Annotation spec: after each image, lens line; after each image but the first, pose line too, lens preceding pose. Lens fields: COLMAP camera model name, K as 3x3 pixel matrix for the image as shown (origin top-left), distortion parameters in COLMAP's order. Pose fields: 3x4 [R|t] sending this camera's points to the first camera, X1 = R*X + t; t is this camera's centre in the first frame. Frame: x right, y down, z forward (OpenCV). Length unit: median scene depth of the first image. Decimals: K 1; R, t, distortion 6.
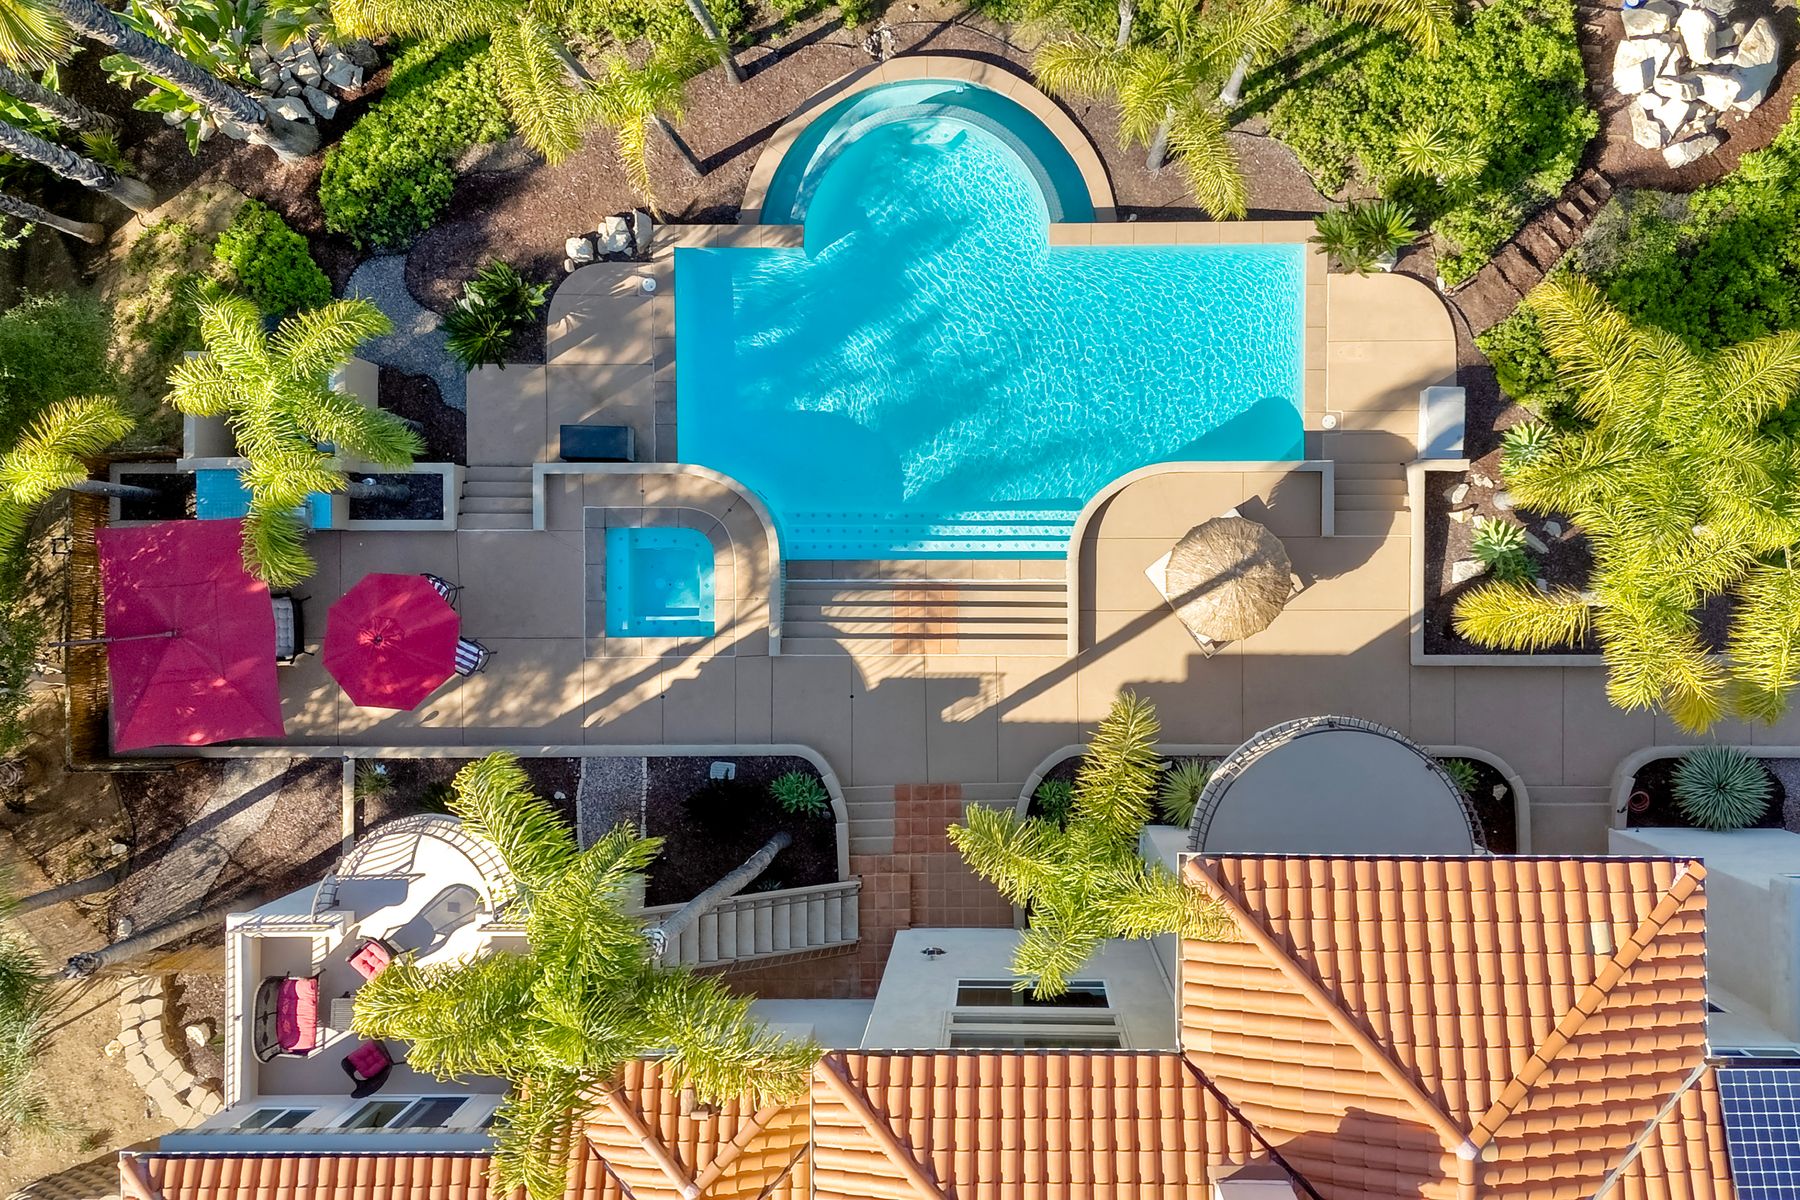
lens RADIAL K [[1574.5, 0, 900.0], [0, 1574.5, 600.0], [0, 0, 1]] dist [0.055796, -0.013161]
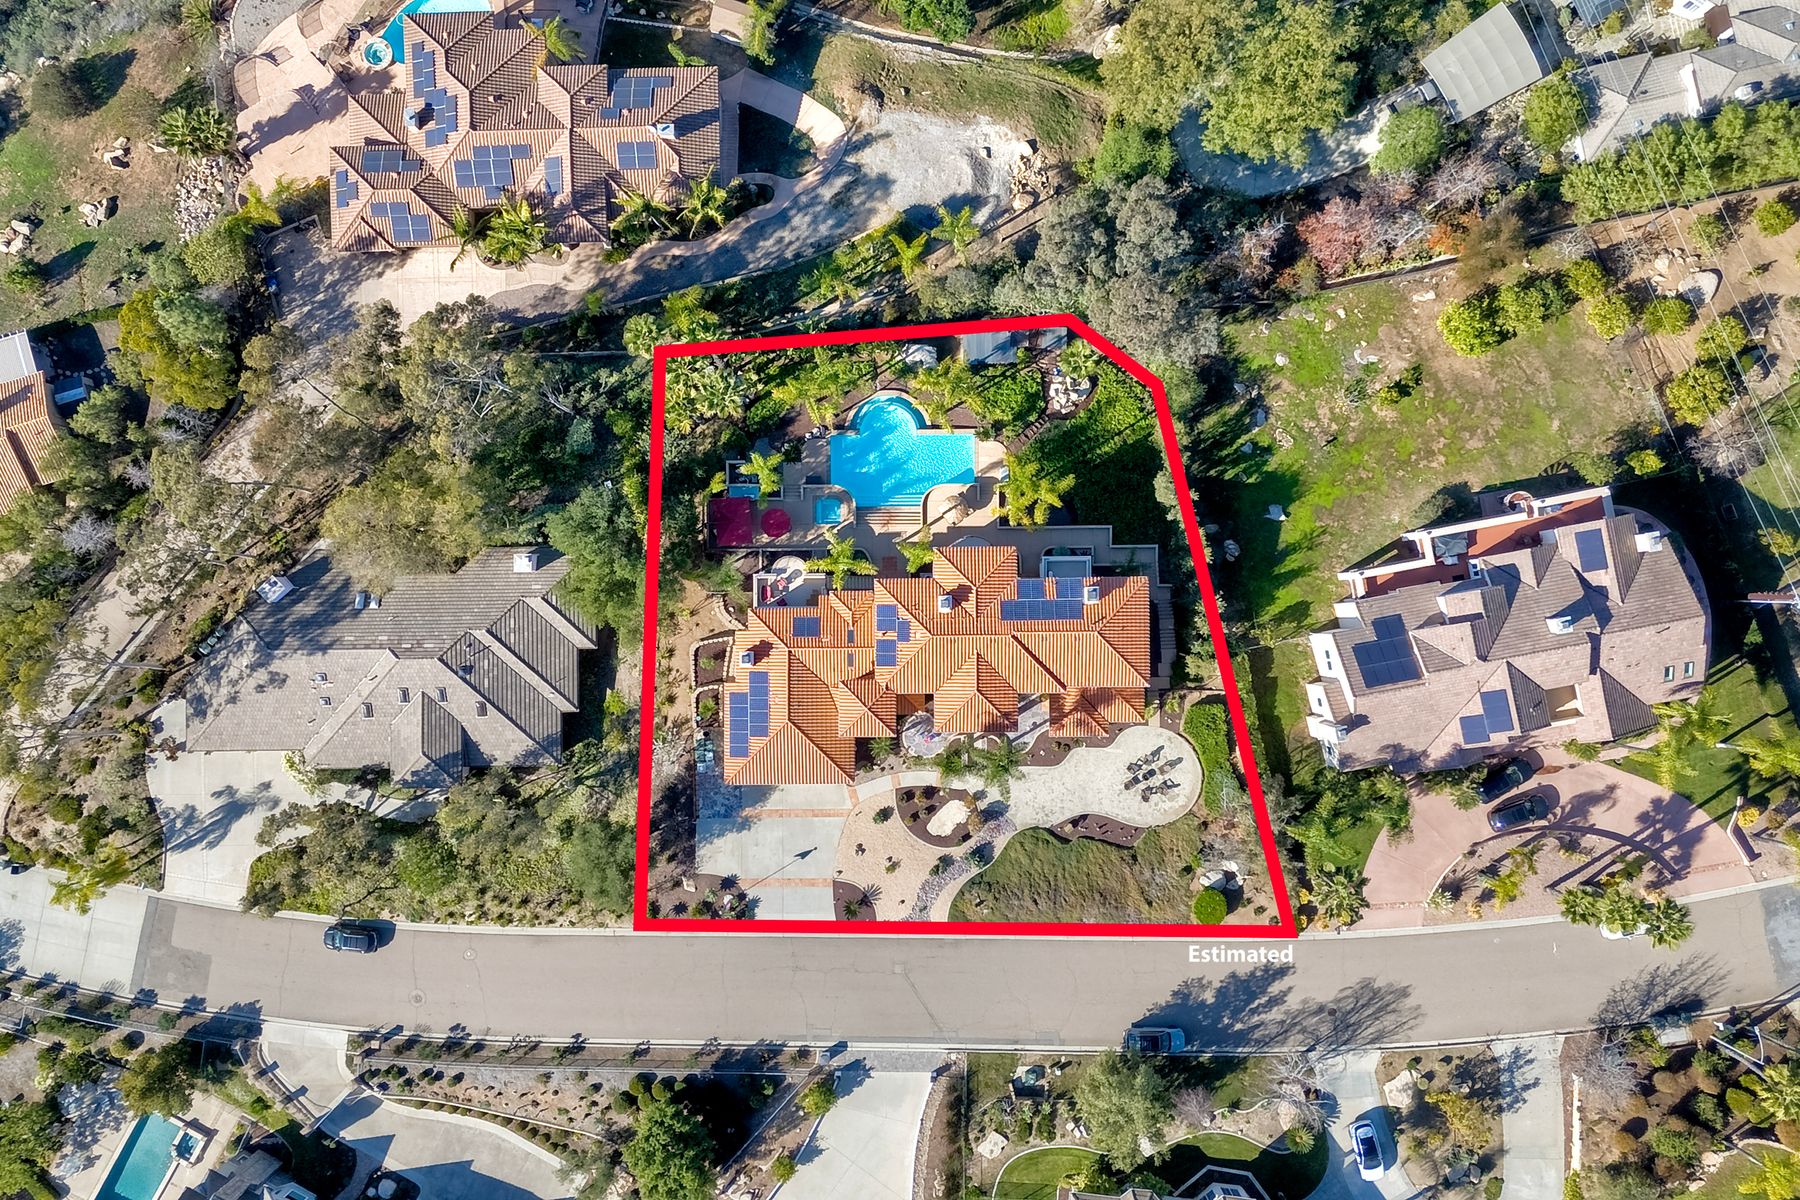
lens RADIAL K [[1486.7, 0, 855.2], [0, 1486.7, 603.9], [0, 0, 1]] dist [0.205990, -0.002670]
pose [[0.999709, -0.005706, 0.023428, -0.173624], [0.005846, 0.999966, -0.005887, 0.268087], [-0.023394, 0.006022, 0.999708, -3.117120]]
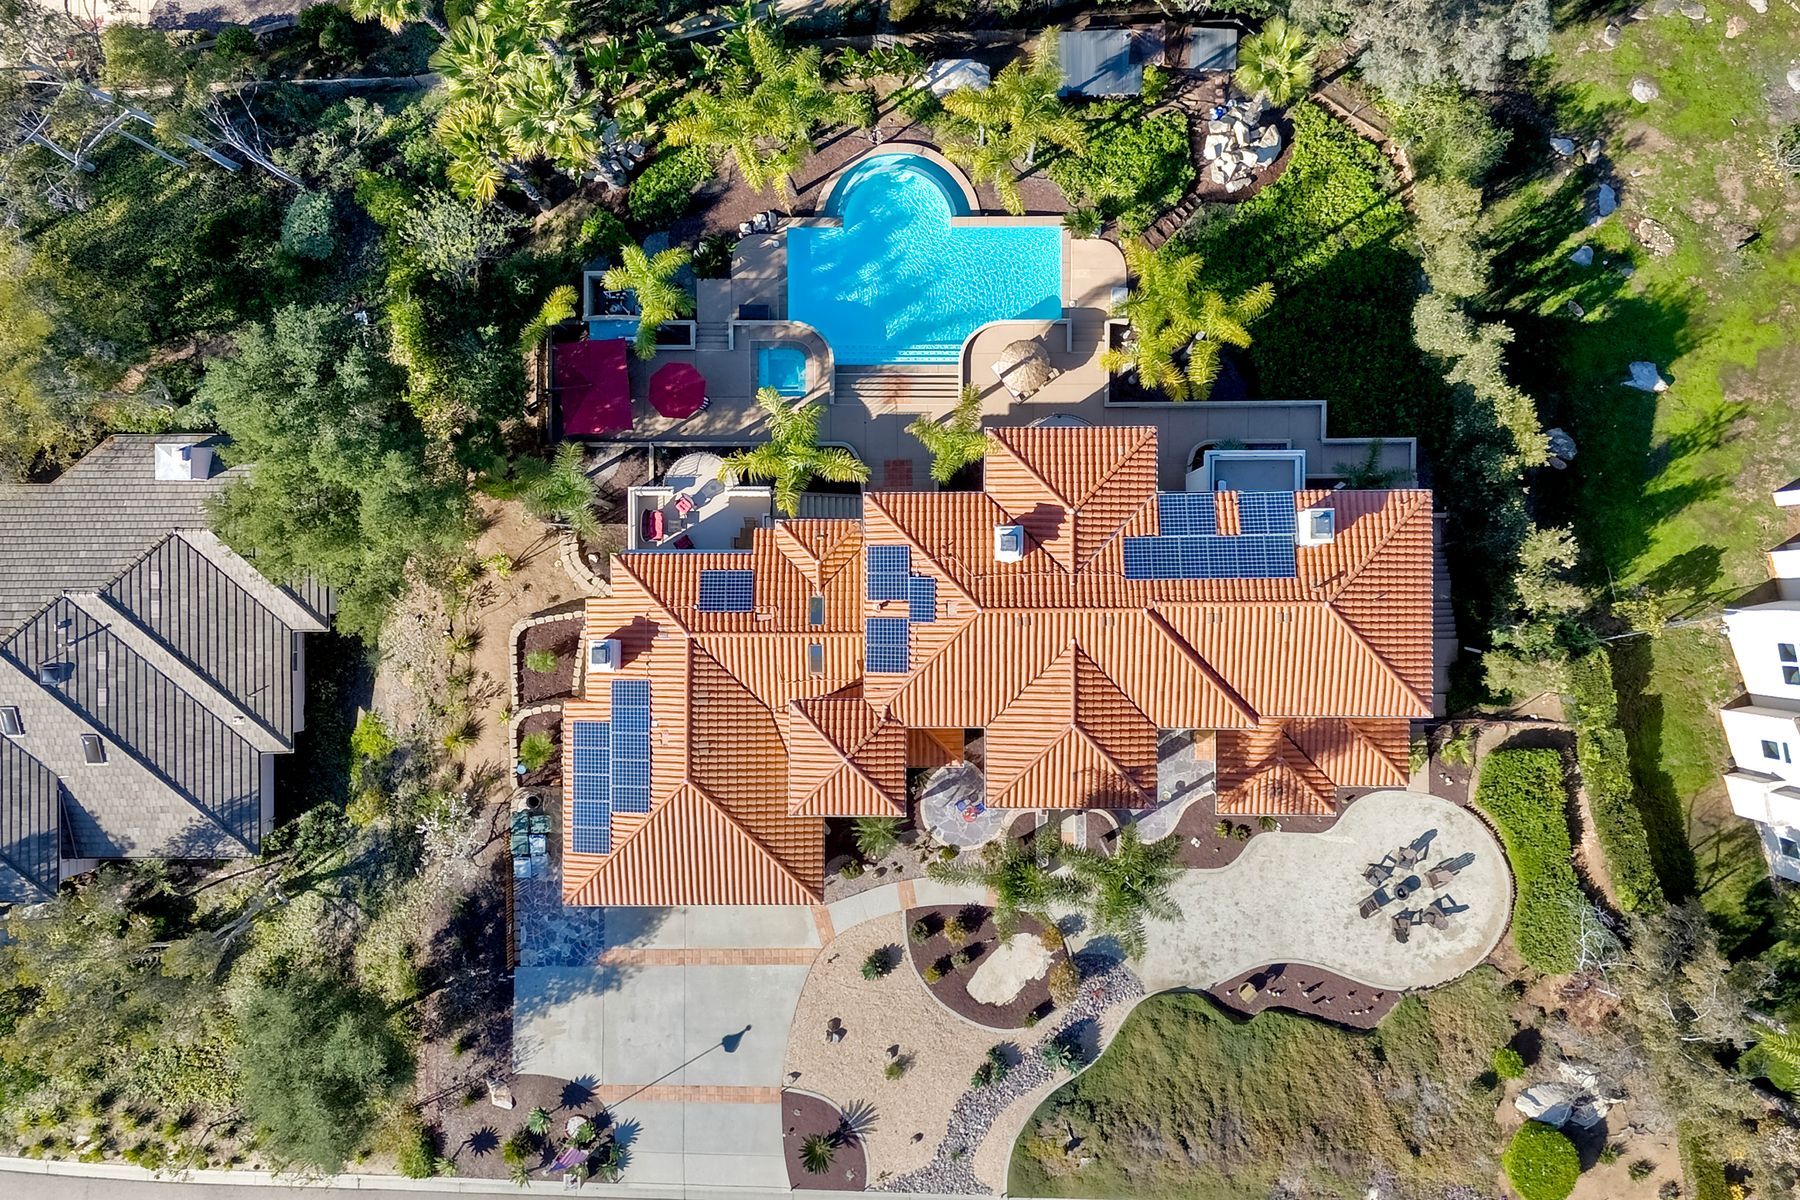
lens RADIAL K [[1582.1, 0, 860.4], [0, 1582.1, 596.3], [0, 0, 1]] dist [0.089857, -0.005369]
pose [[0.999957, -0.000338, 0.009313, -0.058340], [0.000320, 0.999998, 0.001912, 0.307163], [-0.009314, -0.001909, 0.999955, -1.304302]]
